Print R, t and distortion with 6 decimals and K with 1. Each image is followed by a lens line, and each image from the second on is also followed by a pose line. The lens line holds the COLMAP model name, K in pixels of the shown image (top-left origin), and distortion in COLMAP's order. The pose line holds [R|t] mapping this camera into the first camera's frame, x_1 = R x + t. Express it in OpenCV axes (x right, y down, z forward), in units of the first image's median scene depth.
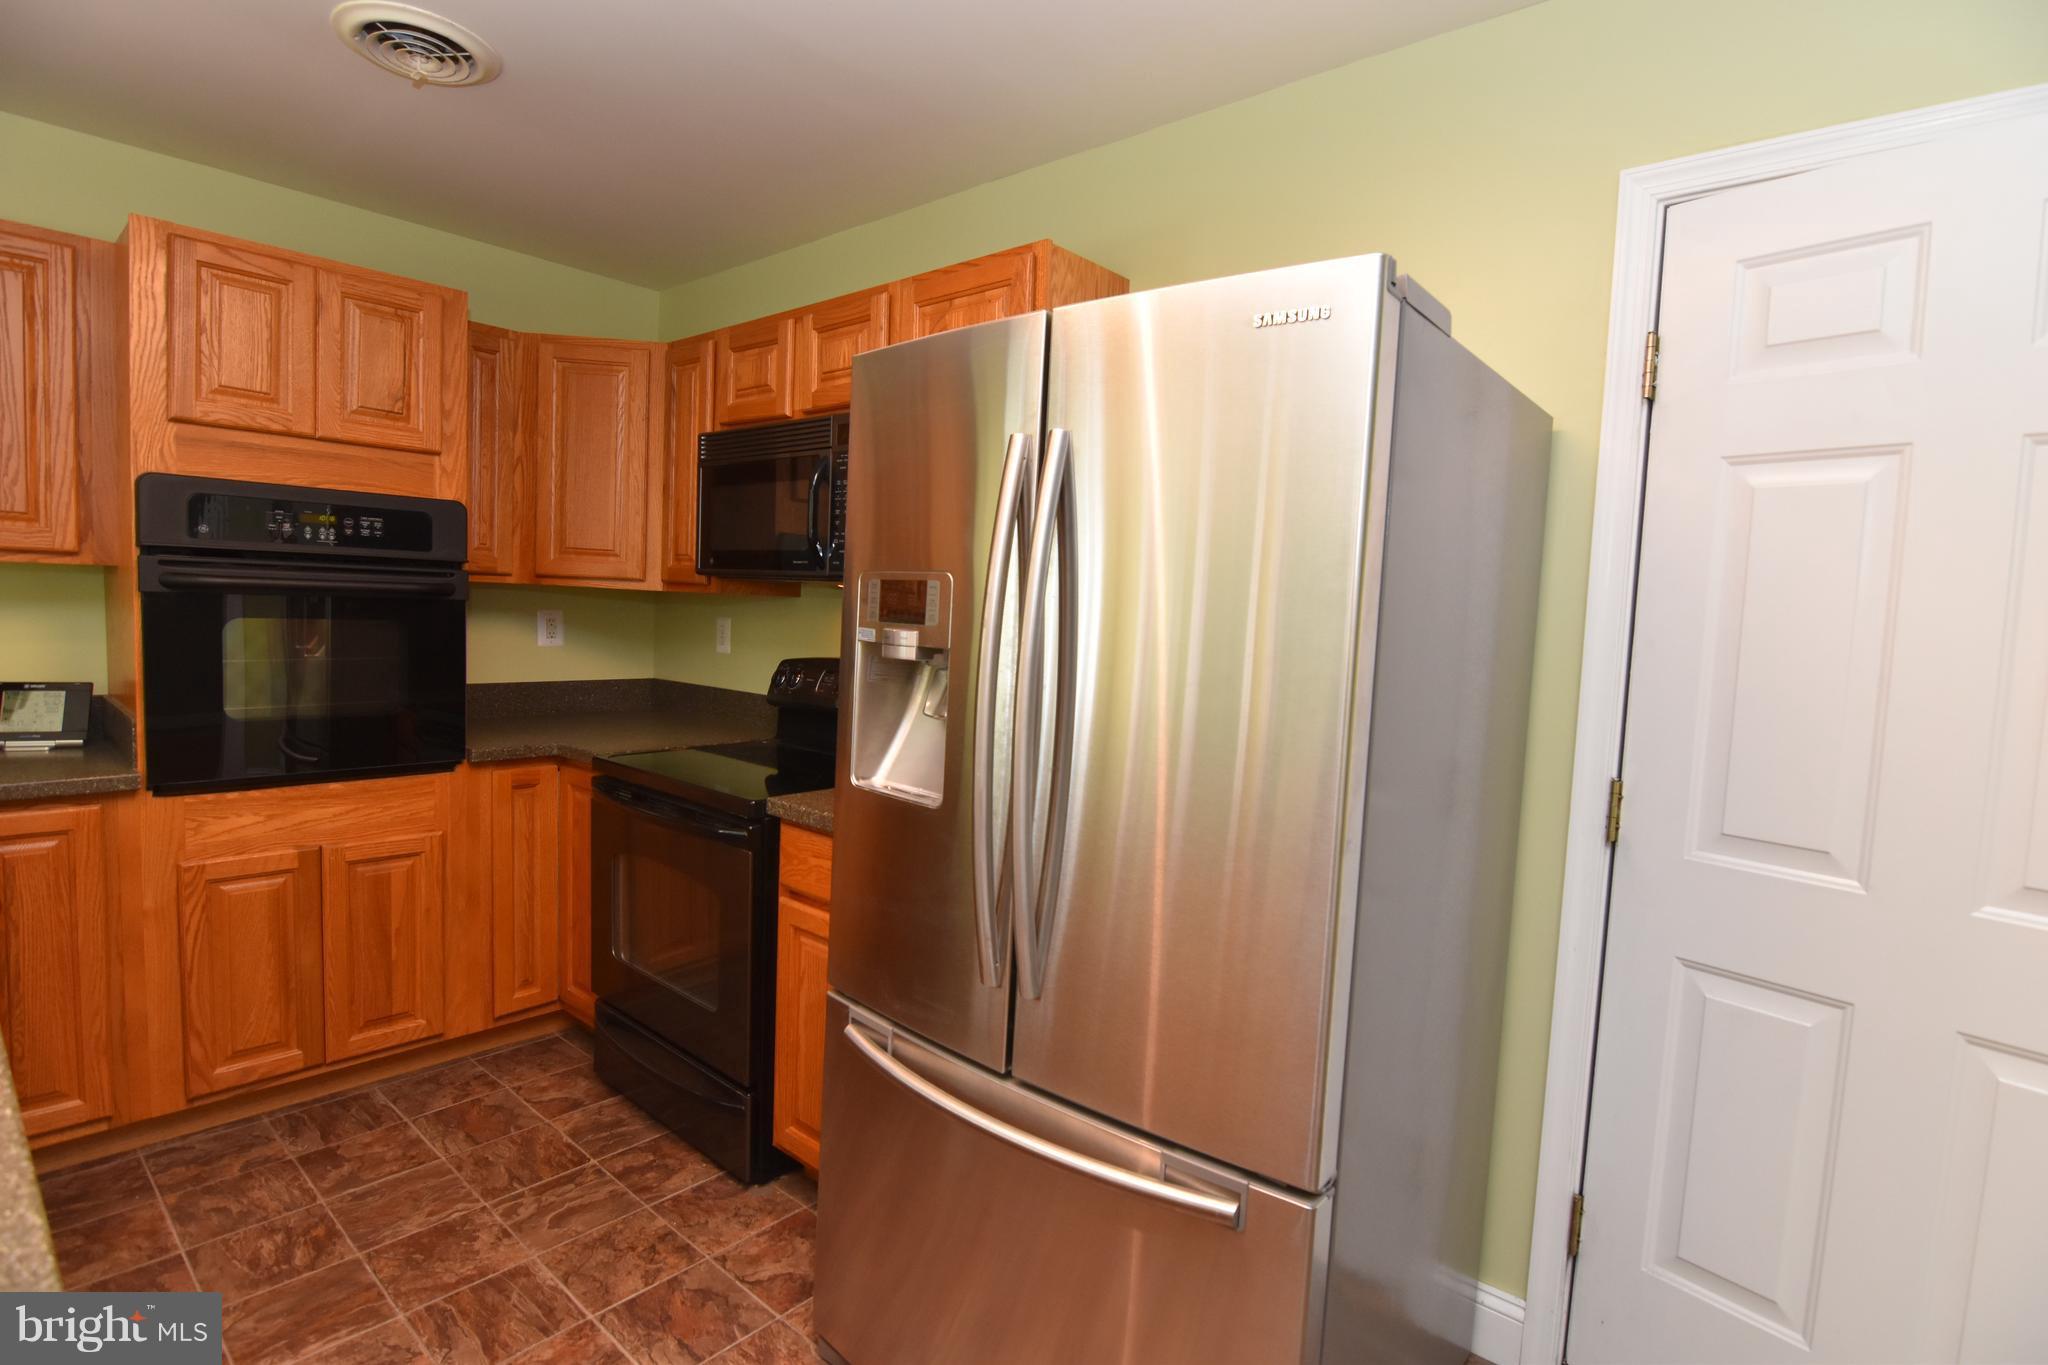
lens RADIAL K [[1004.1, 0, 1010.9], [0, 1004.1, 689.7], [0, 0, 1]] dist [-0.000323, -0.006276]
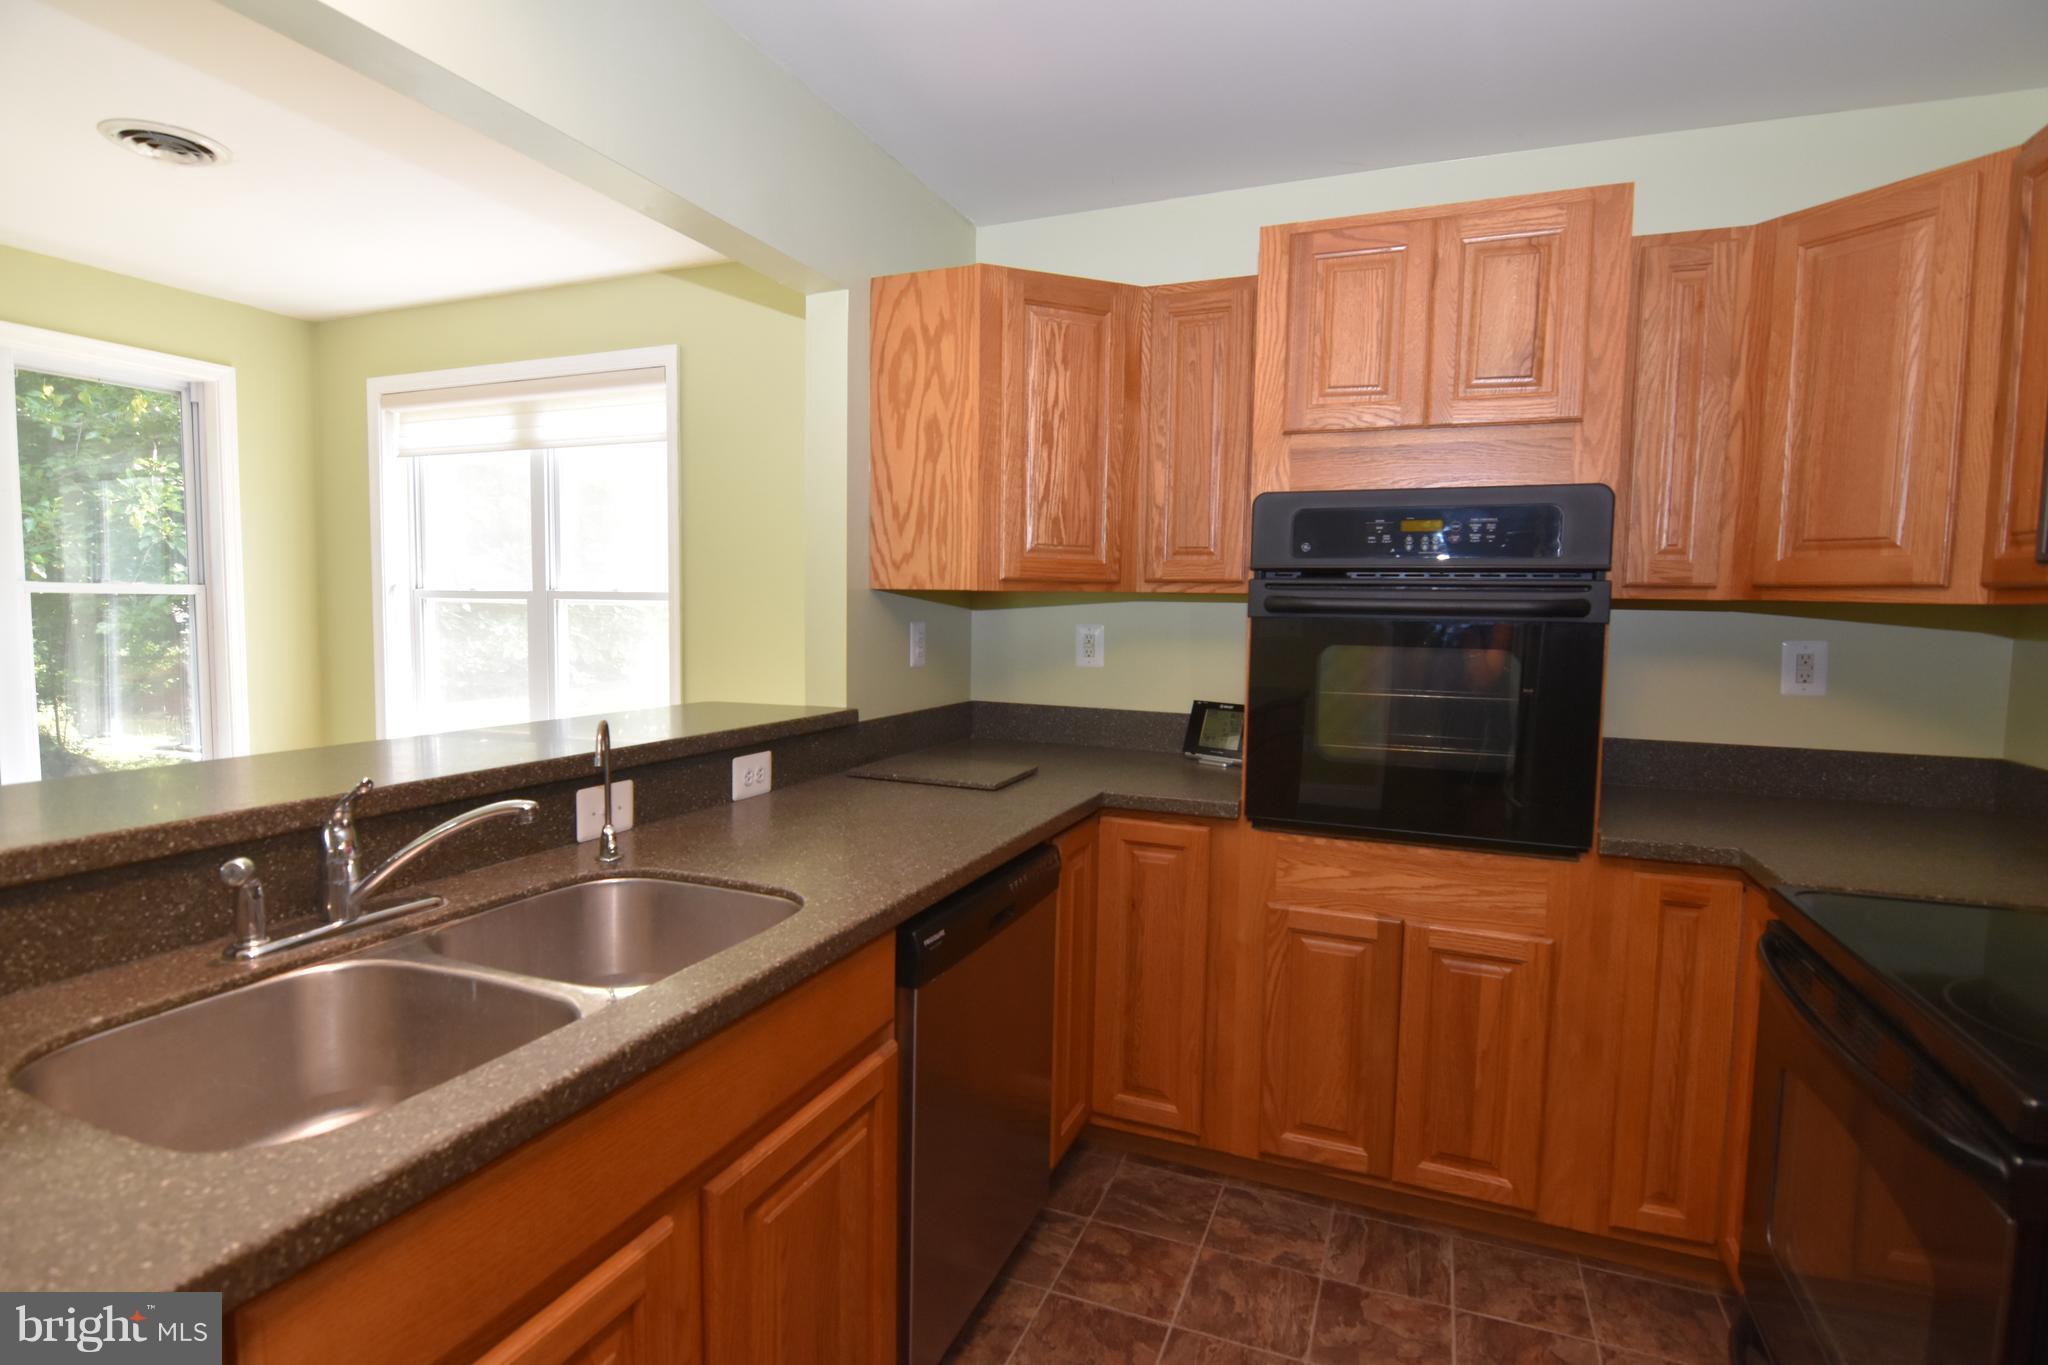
lens RADIAL K [[992.3, 0, 1031.9], [0, 992.3, 682.4], [0, 0, 1]] dist [-0.003250, -0.013852]
pose [[0.341164, 0.038436, -0.939218, -0.031125], [-0.081172, 0.996636, 0.011300, -0.025359], [0.936493, 0.072383, 0.343136, 0.428391]]
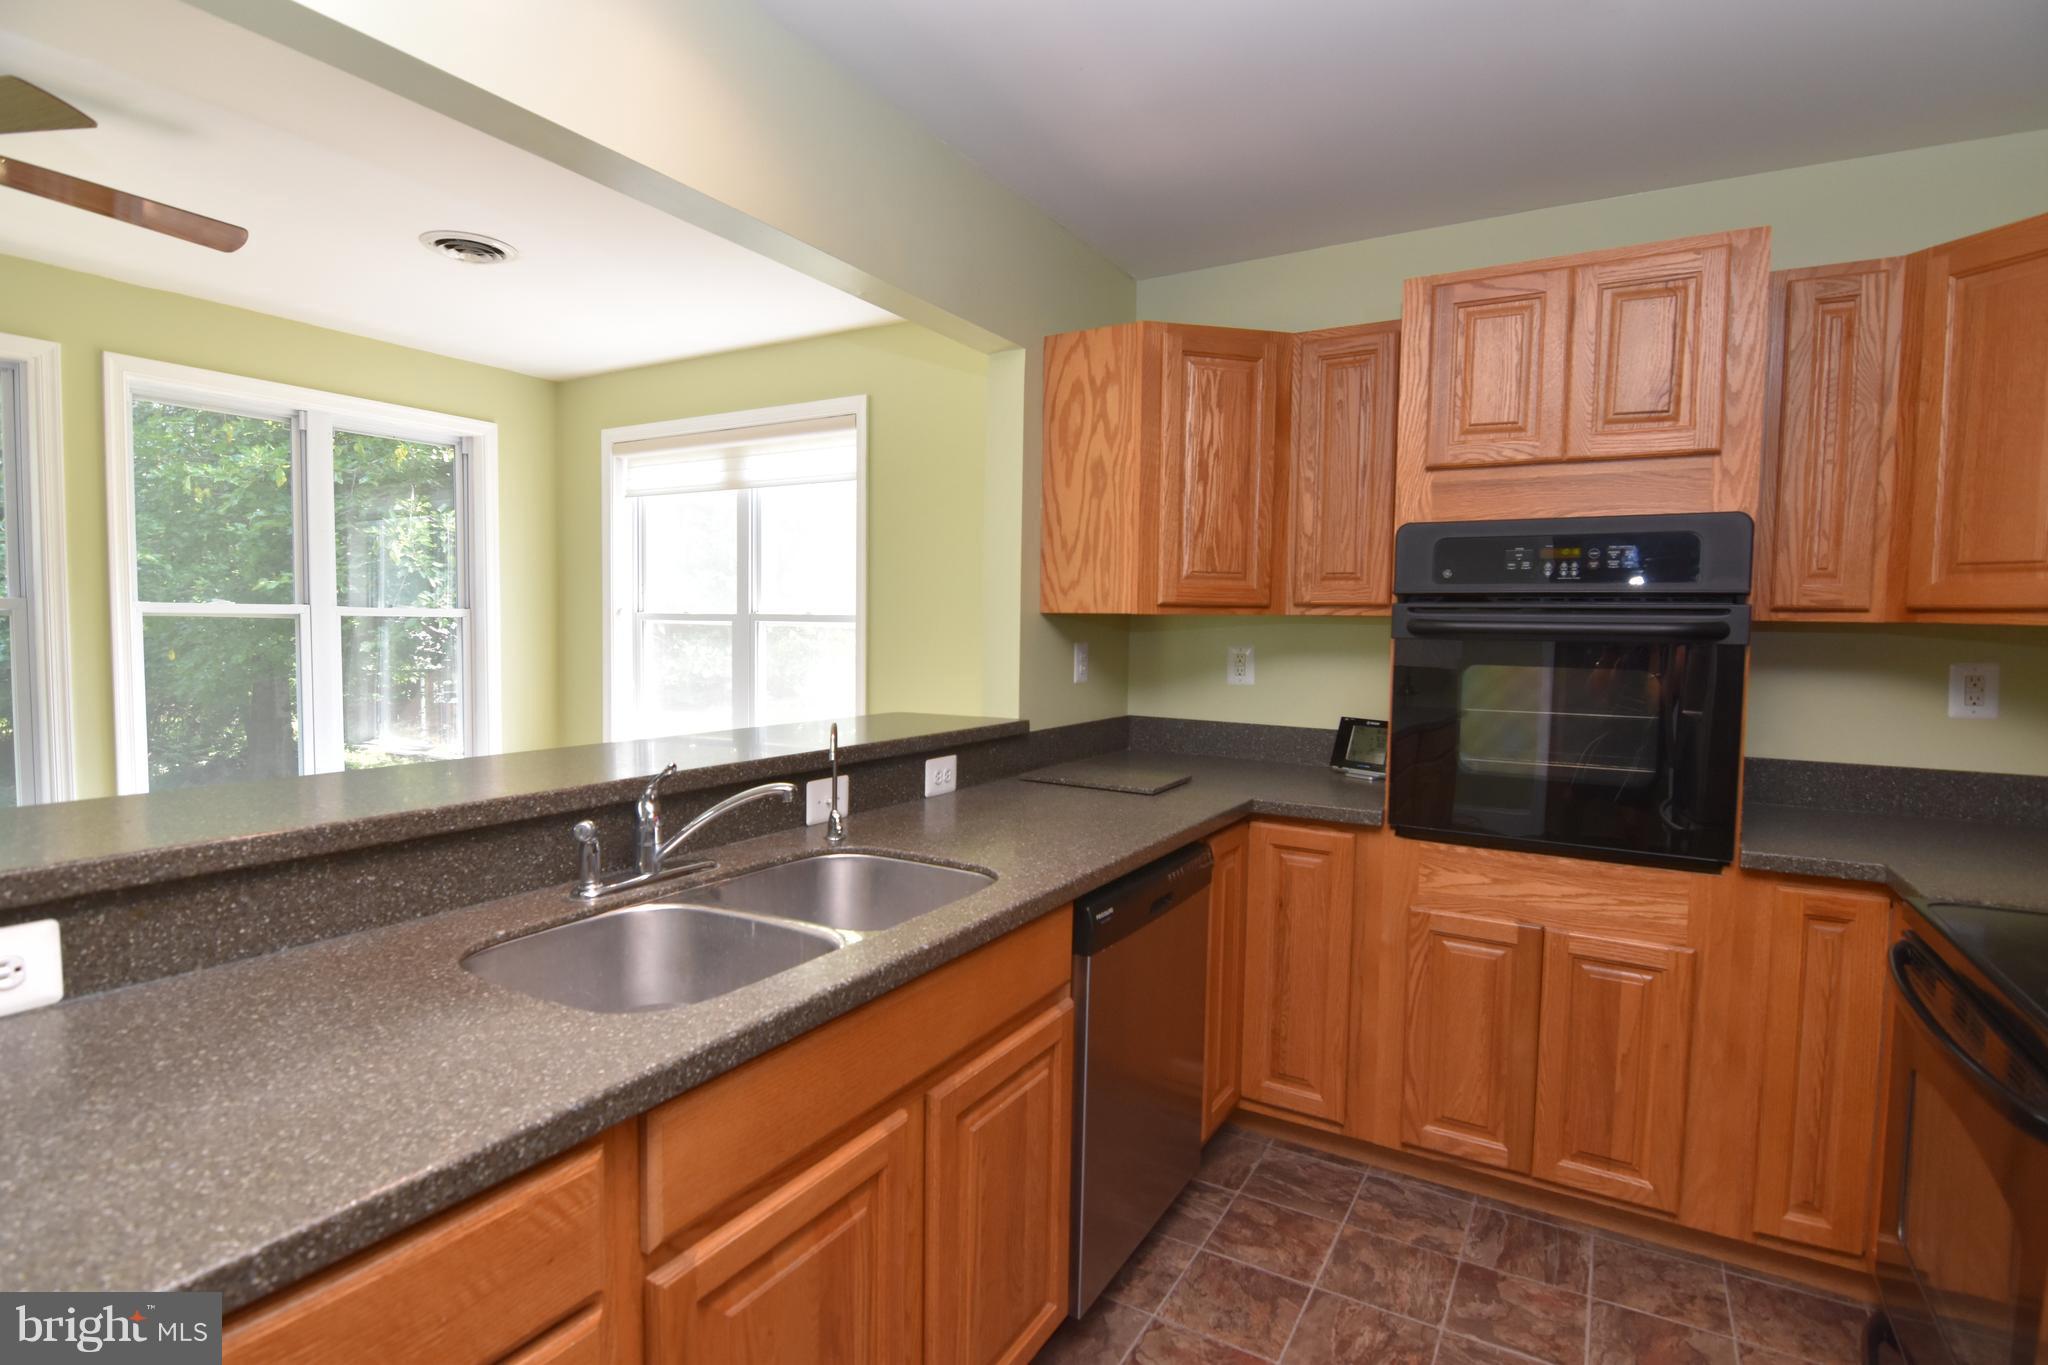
lens RADIAL K [[992.3, 0, 1031.9], [0, 992.3, 682.4], [0, 0, 1]] dist [-0.003250, -0.013852]
pose [[0.199097, 0.021818, -0.979737, 0.064517], [-0.088700, 0.996050, 0.004156, -0.020585], [0.975957, 0.086075, 0.200246, 0.385109]]
